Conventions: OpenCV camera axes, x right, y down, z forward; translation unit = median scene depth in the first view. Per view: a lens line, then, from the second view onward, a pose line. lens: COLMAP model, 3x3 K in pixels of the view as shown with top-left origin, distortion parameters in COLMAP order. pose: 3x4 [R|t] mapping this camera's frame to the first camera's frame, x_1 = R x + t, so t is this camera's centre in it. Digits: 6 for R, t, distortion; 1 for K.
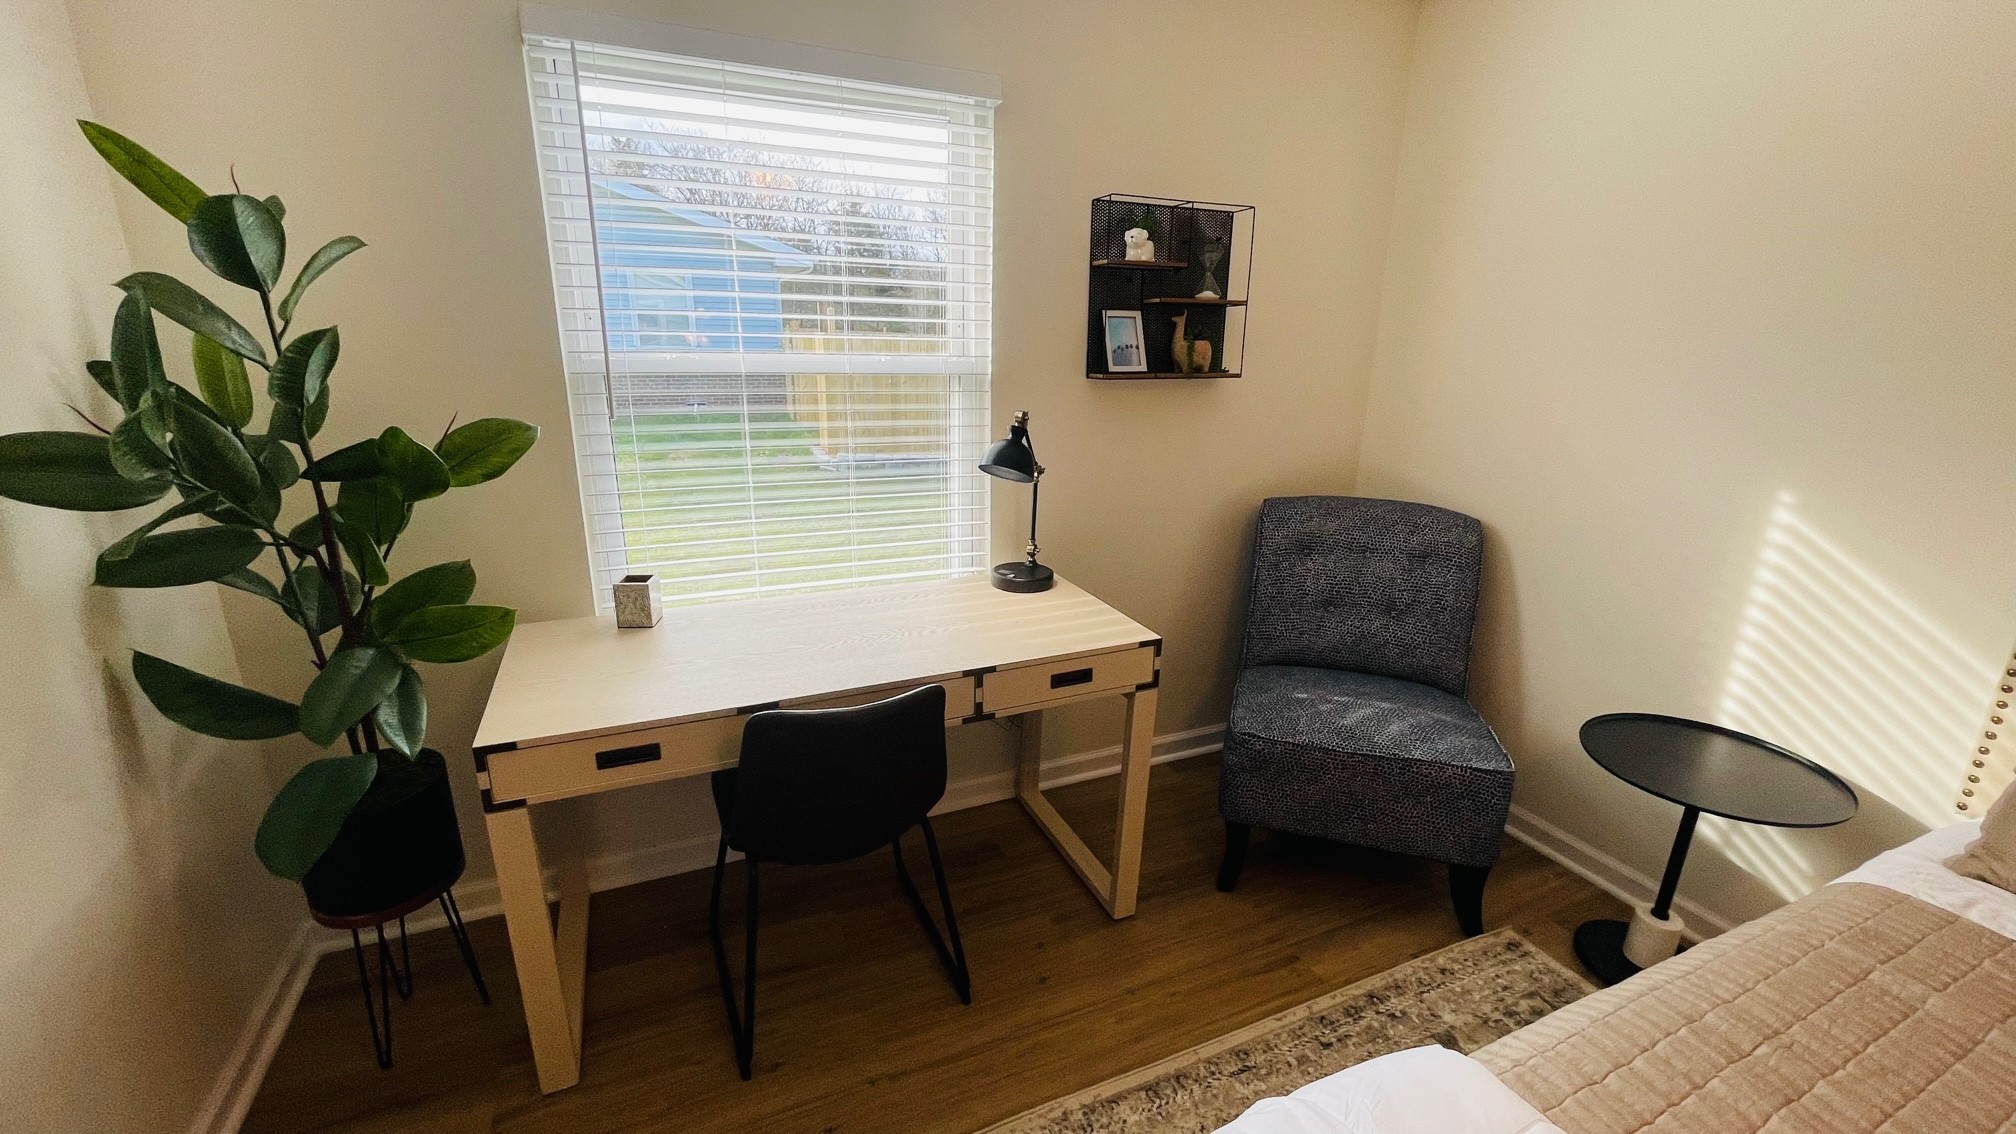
lens RADIAL K [[816.2, 0, 1005.0], [0, 816.2, 566.2], [0, 0, 1]] dist [-0.000885, -0.000090]
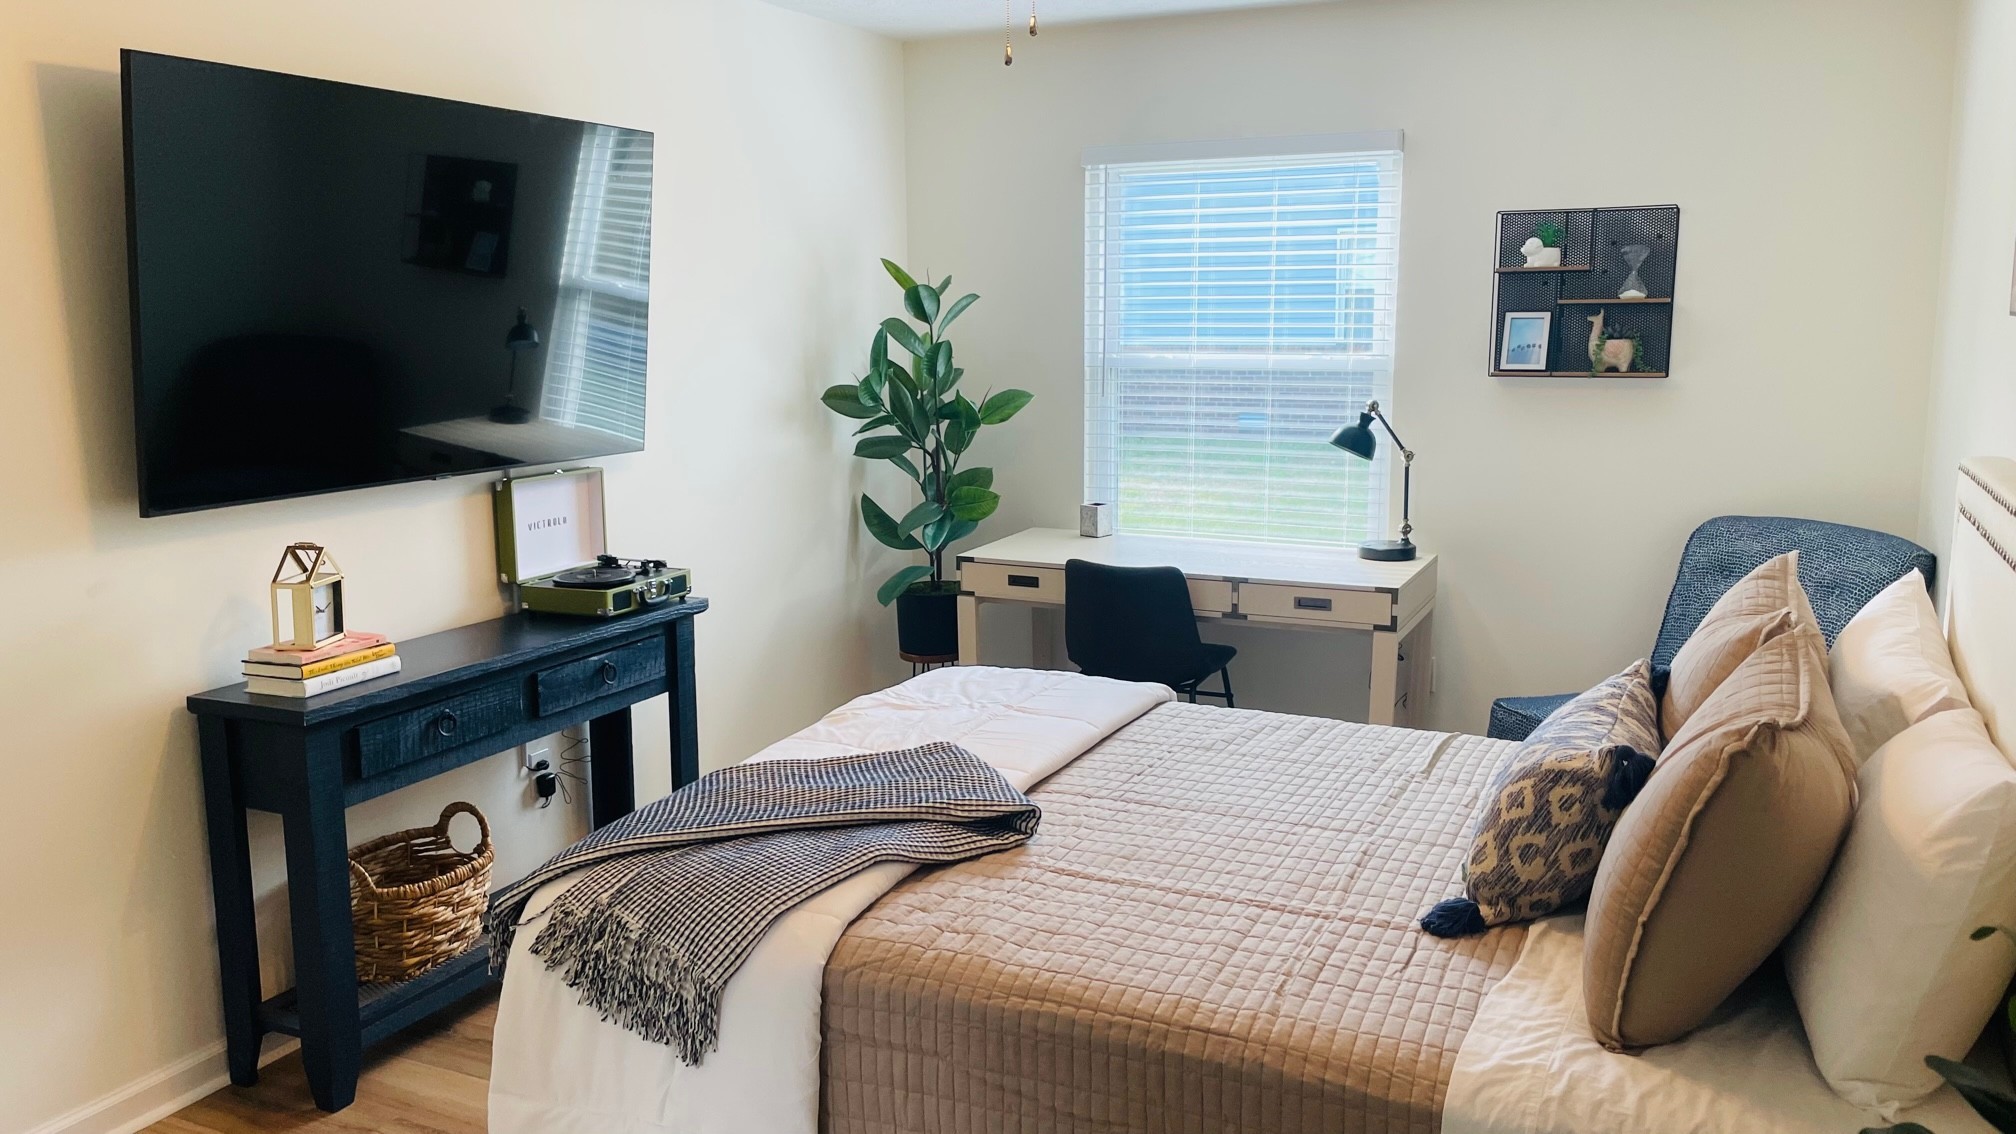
lens RADIAL K [[1556.6, 0, 1014.9], [0, 1556.6, 559.6], [0, 0, 1]] dist [0.089542, -0.144269]
pose [[0.645761, 0.102425, -0.756639, 1.623067], [-0.192838, 0.980715, -0.031821, 0.238015], [0.738787, 0.166457, 0.653058, -0.944554]]
